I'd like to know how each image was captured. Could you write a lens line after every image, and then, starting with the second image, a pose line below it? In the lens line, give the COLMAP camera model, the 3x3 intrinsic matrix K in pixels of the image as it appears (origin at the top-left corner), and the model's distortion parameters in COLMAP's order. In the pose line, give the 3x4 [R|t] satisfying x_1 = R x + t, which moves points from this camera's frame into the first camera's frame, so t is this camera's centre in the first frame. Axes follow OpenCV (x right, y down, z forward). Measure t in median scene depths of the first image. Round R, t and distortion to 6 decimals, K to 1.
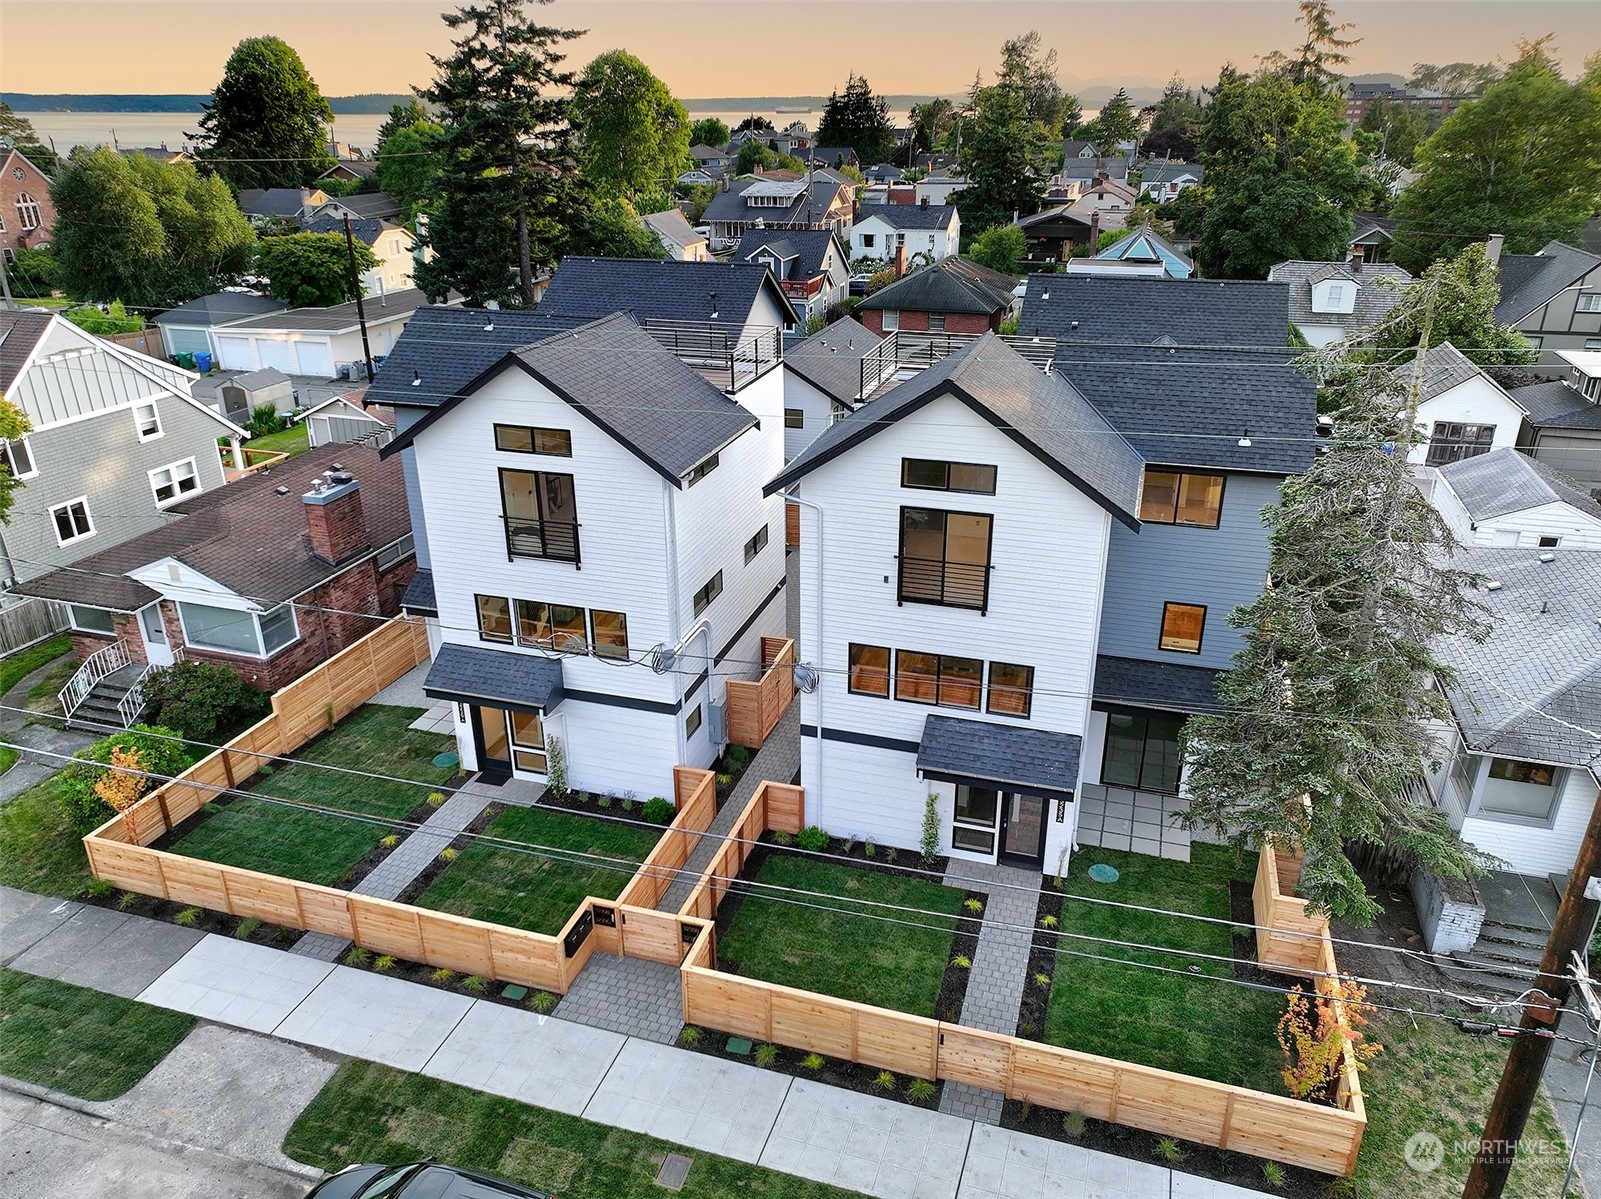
lens RADIAL K [[1113.6, 0, 800.5], [0, 1113.6, 599.5], [0, 0, 1]] dist [0.005321, 0.001041]
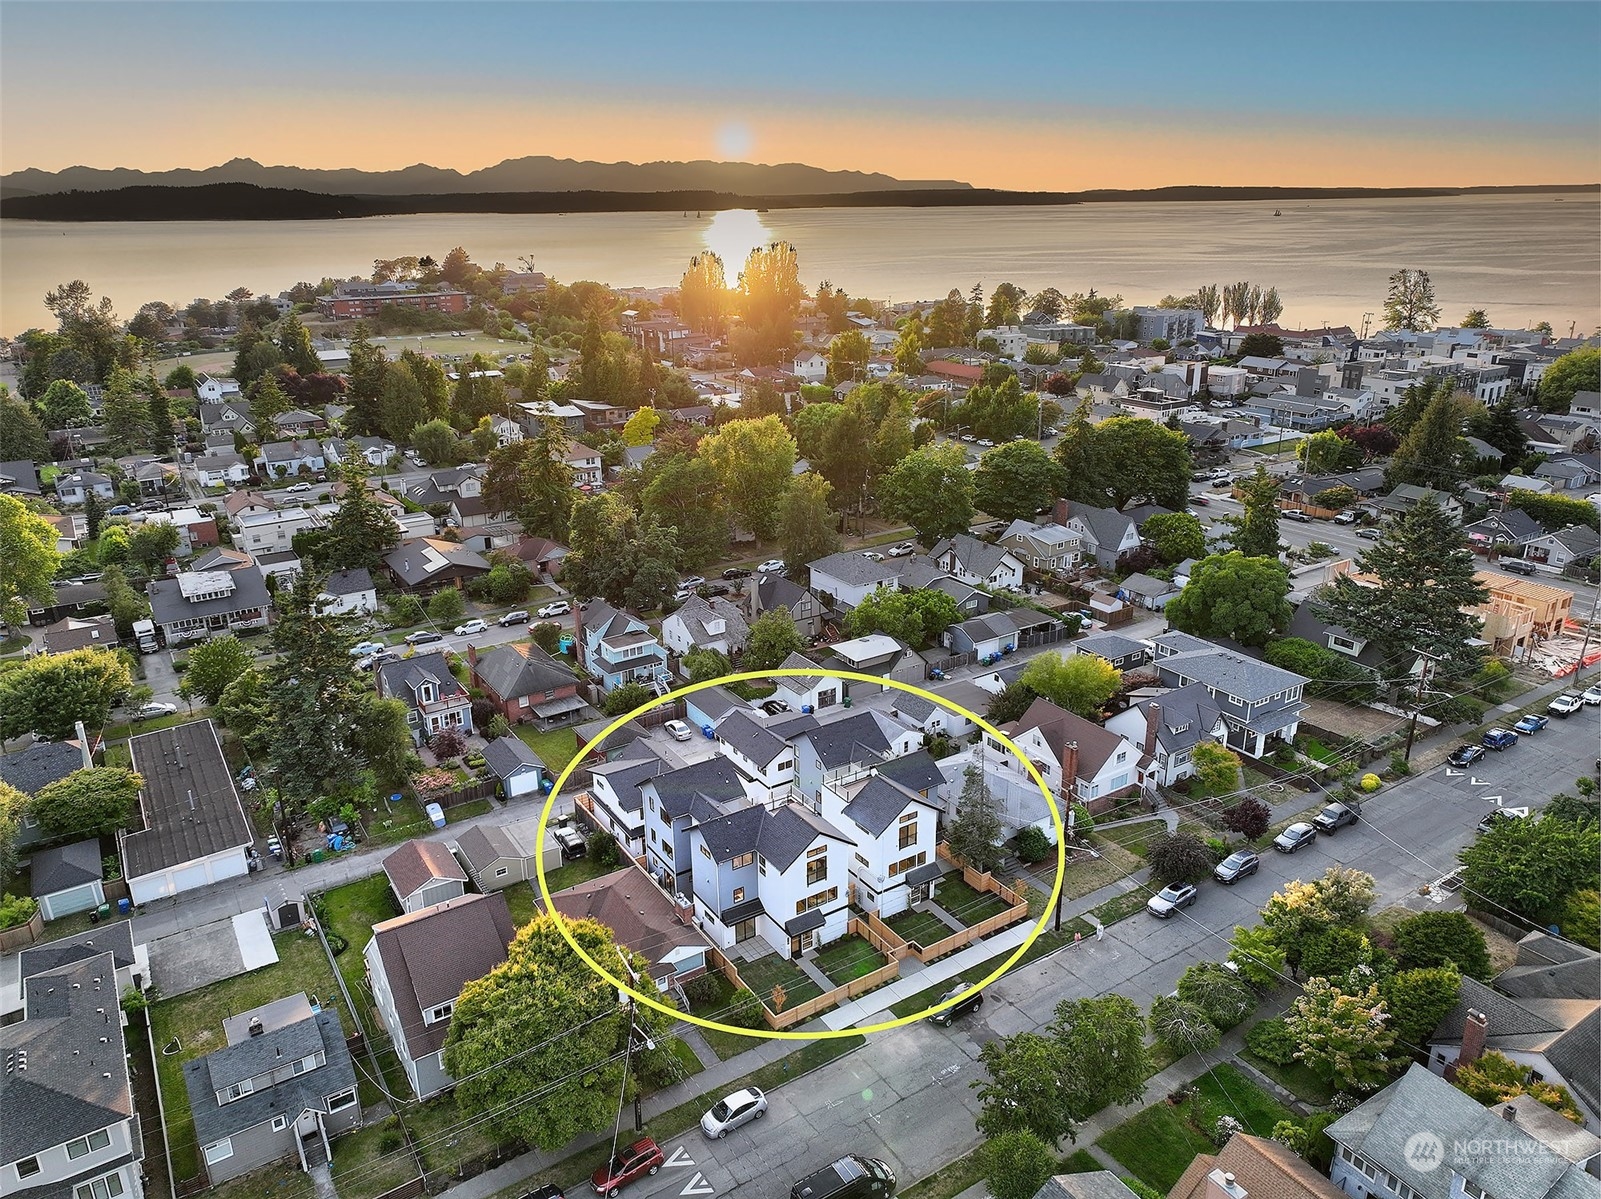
lens RADIAL K [[1113.6, 0, 800.5], [0, 1113.6, 599.5], [0, 0, 1]] dist [0.005321, 0.001041]
pose [[0.638285, -0.260522, 0.724376, -2.576907], [0.320871, 0.945390, 0.057274, -1.095802], [-0.699739, 0.195874, 0.687022, -1.542435]]
